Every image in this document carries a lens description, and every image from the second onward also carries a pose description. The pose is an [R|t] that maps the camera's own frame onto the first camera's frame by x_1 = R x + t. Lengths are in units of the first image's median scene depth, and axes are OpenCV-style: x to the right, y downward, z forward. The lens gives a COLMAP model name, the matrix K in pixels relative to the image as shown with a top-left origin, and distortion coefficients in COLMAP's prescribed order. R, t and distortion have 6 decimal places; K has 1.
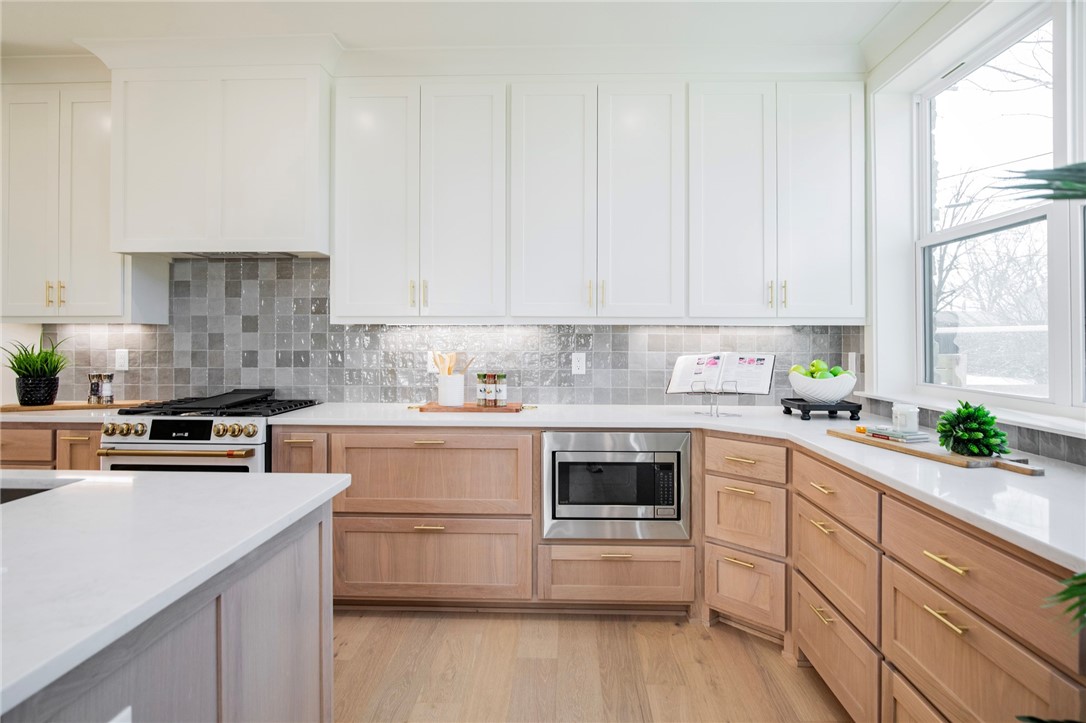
lens RADIAL K [[628.3, 0, 543.7], [0, 628.3, 351.6], [0, 0, 1]] dist [-0.000179, -0.000293]
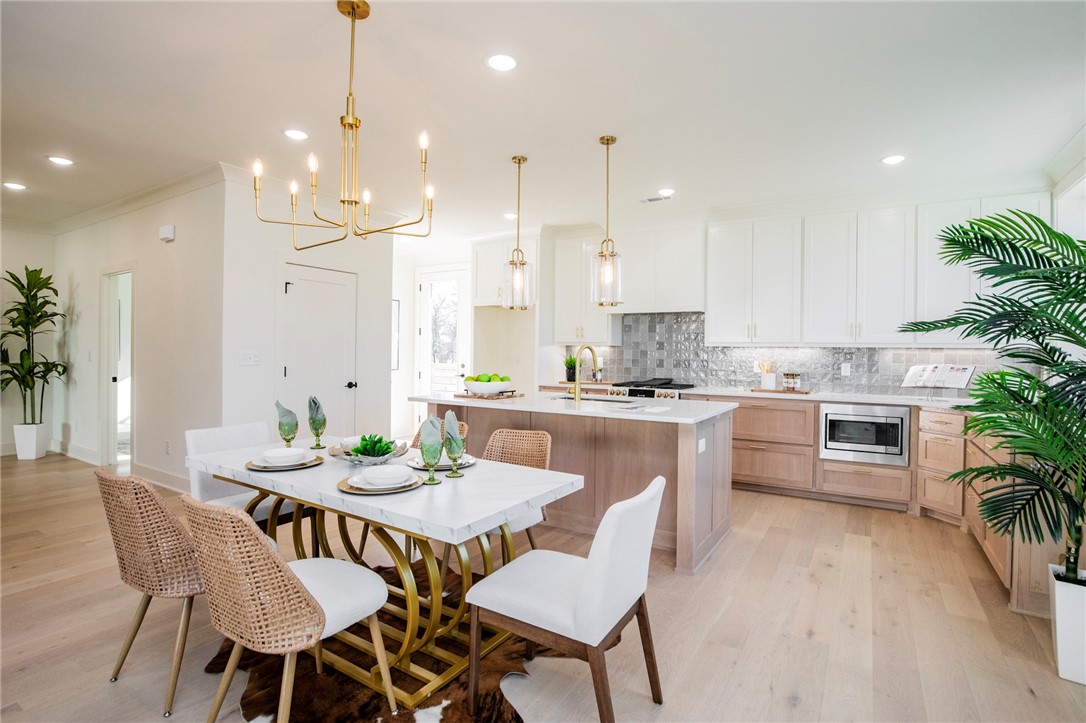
lens RADIAL K [[510.0, 0, 552.8], [0, 510.0, 354.4], [0, 0, 1]] dist [-0.037846, -0.000448]
pose [[0.869703, 0.010768, -0.493458, 0.041361], [-0.019248, 0.999741, -0.012109, 0.010701], [0.493200, 0.020029, 0.869685, -0.666088]]
